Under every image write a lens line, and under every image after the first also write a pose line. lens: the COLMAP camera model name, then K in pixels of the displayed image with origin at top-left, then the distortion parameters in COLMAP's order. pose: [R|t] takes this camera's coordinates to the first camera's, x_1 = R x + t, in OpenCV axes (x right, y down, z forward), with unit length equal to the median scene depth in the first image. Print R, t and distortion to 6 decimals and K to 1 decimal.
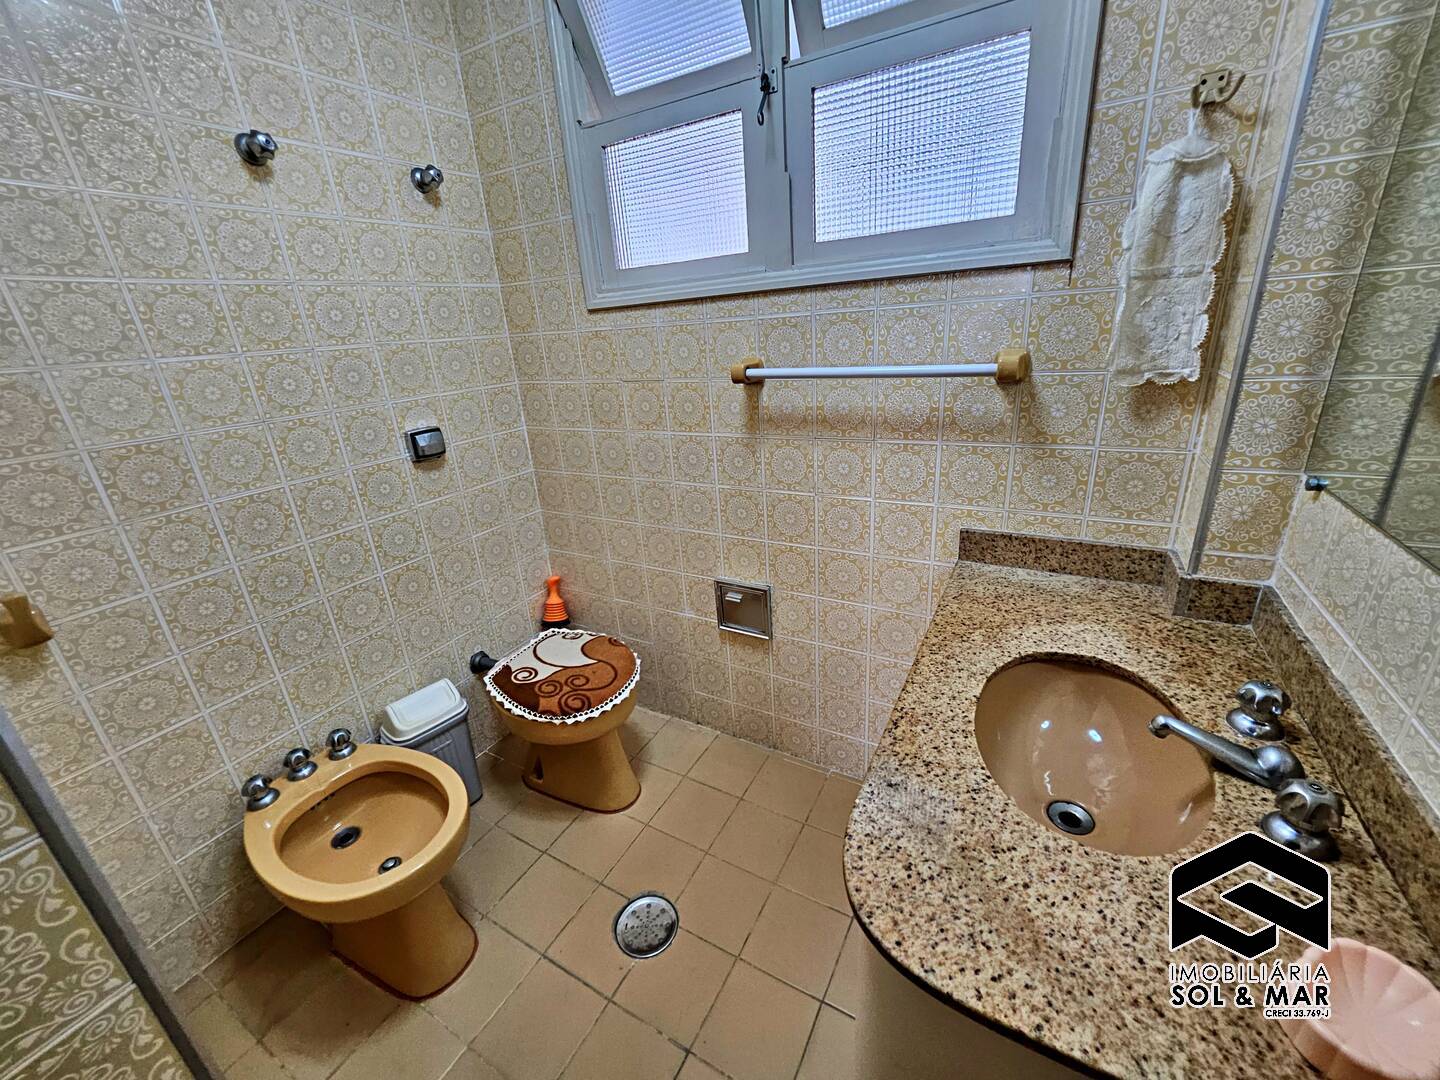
lens RADIAL K [[571.6, 0, 721.5], [0, 571.6, 535.5], [0, 0, 1]] dist [-0.003547, 0.002040]
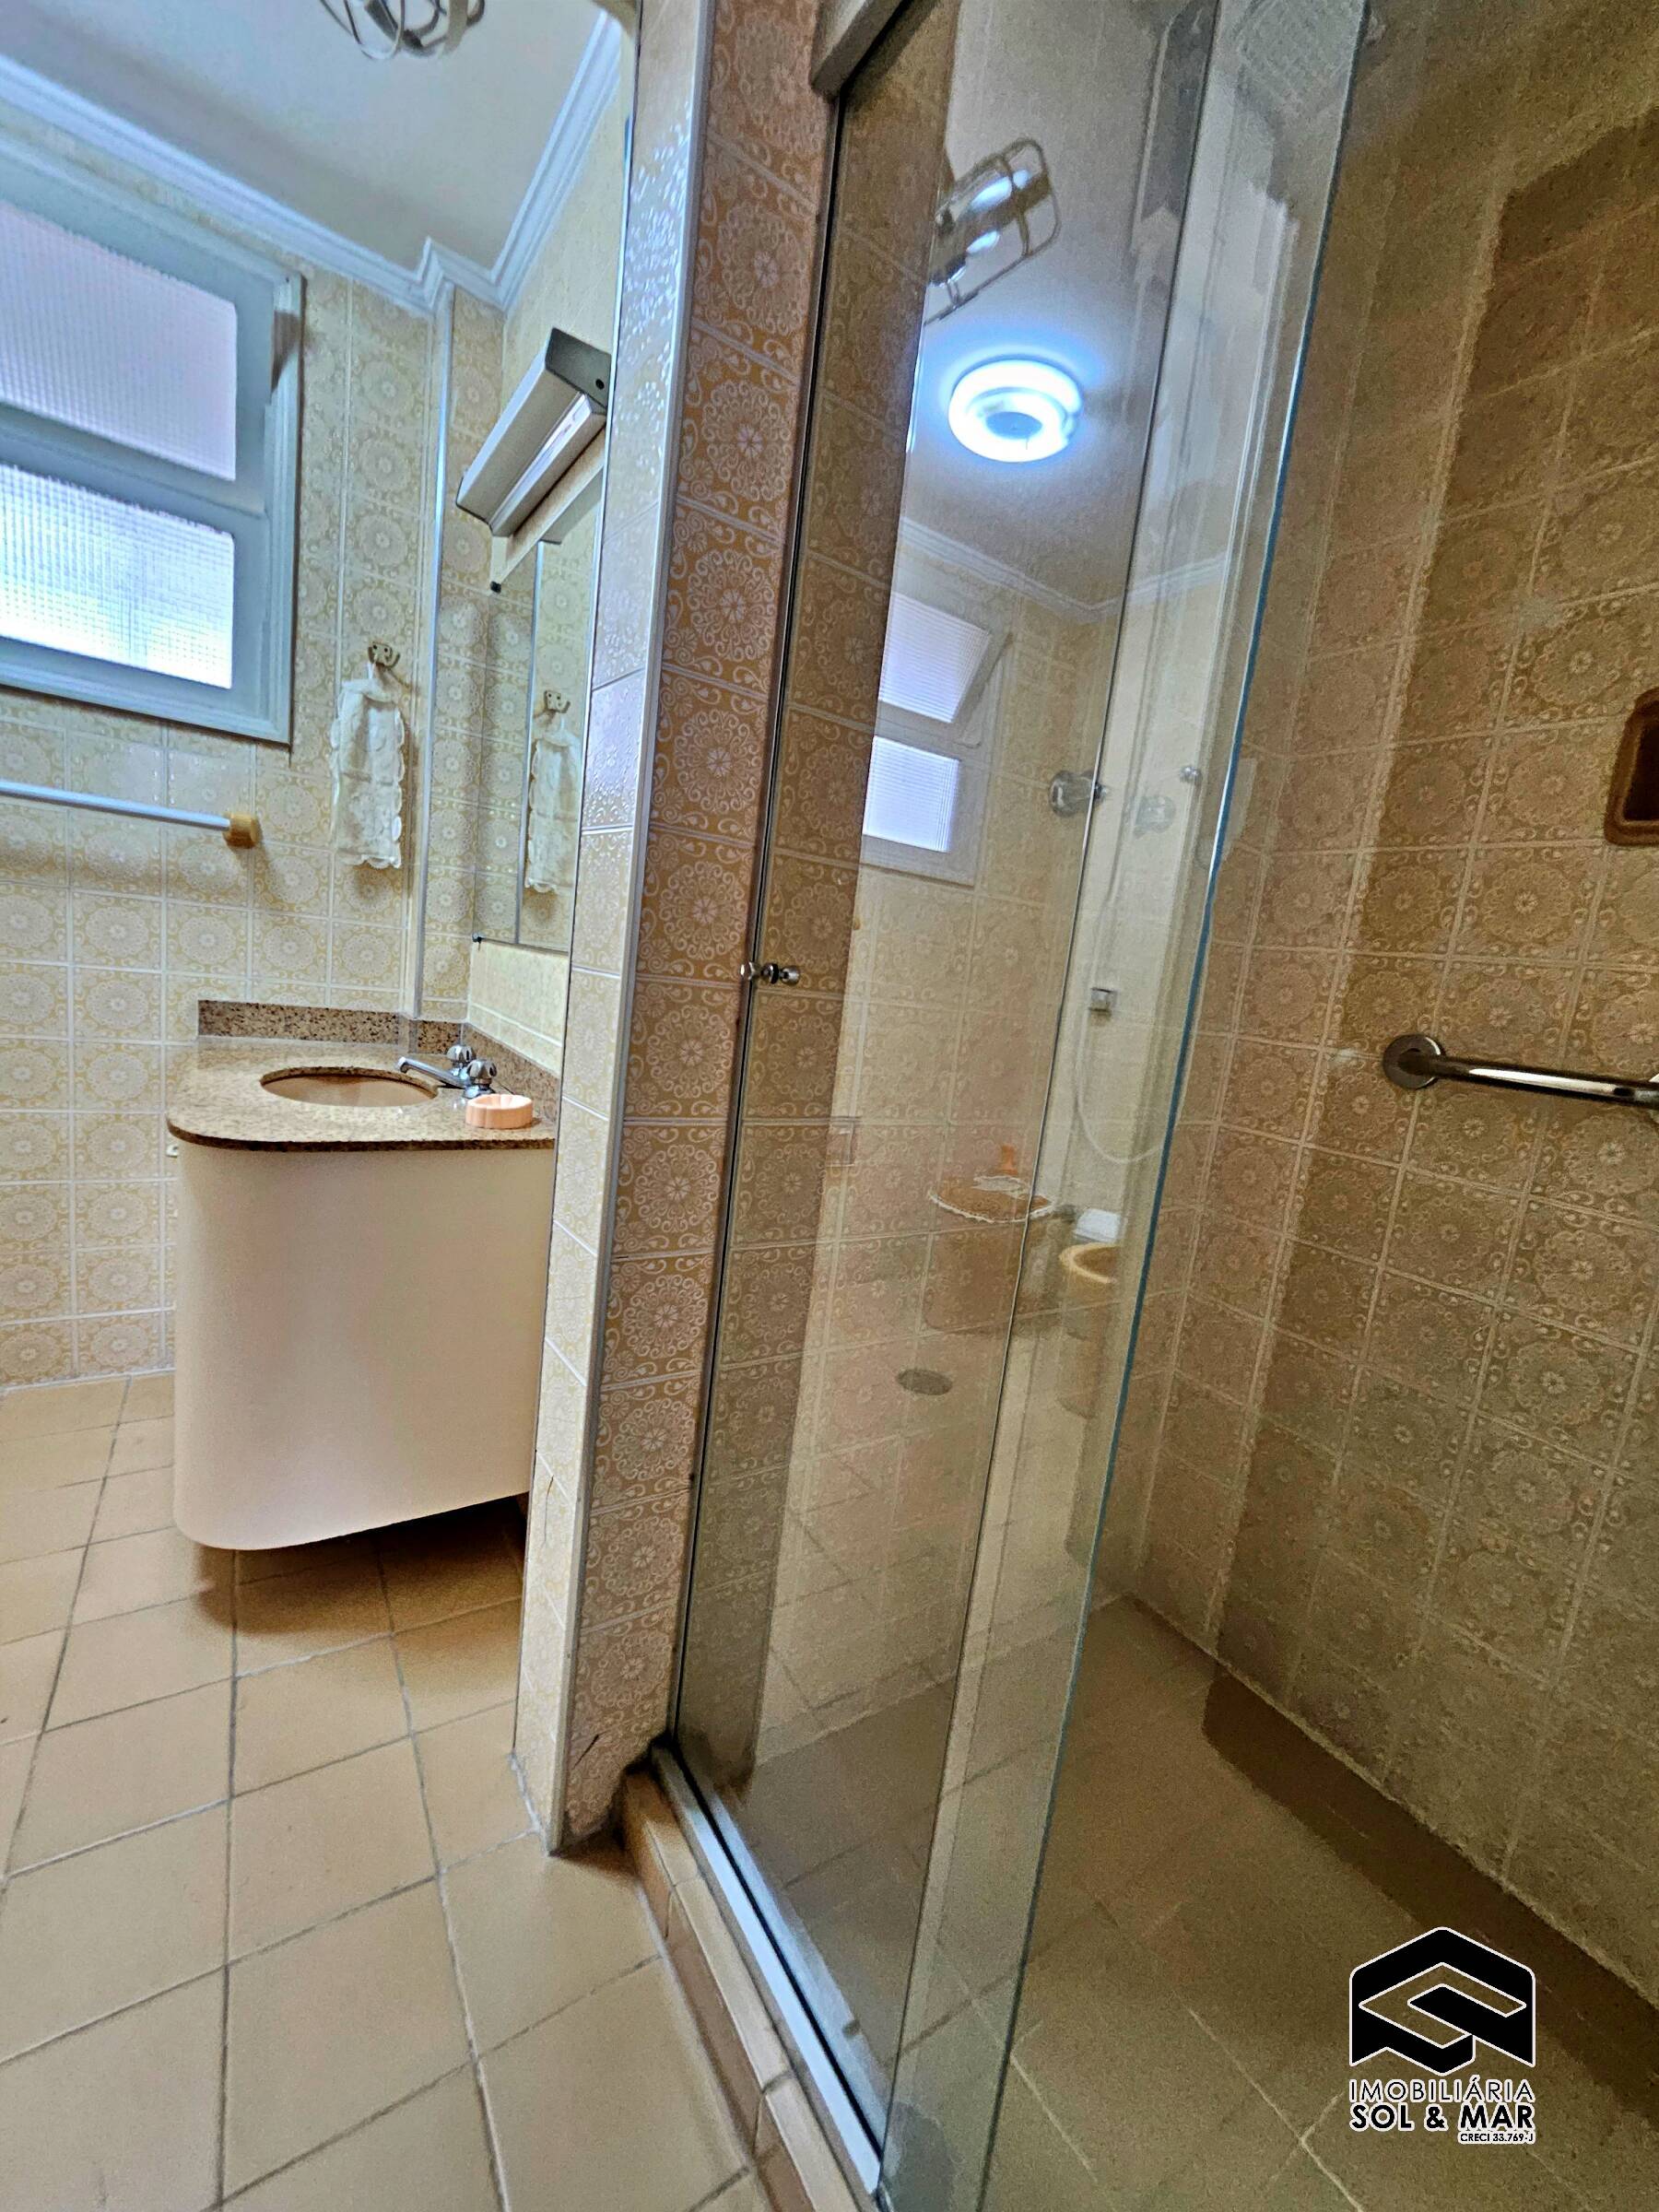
lens RADIAL K [[878.0, 0, 827.1], [0, 878.0, 1098.4], [0, 0, 1]] dist [-0.003547, 0.002040]
pose [[0.445523, -0.018996, 0.895069, -0.497506], [0.159972, 0.985374, -0.058714, 0.494748], [-0.880862, 0.169344, 0.442046, -0.608386]]
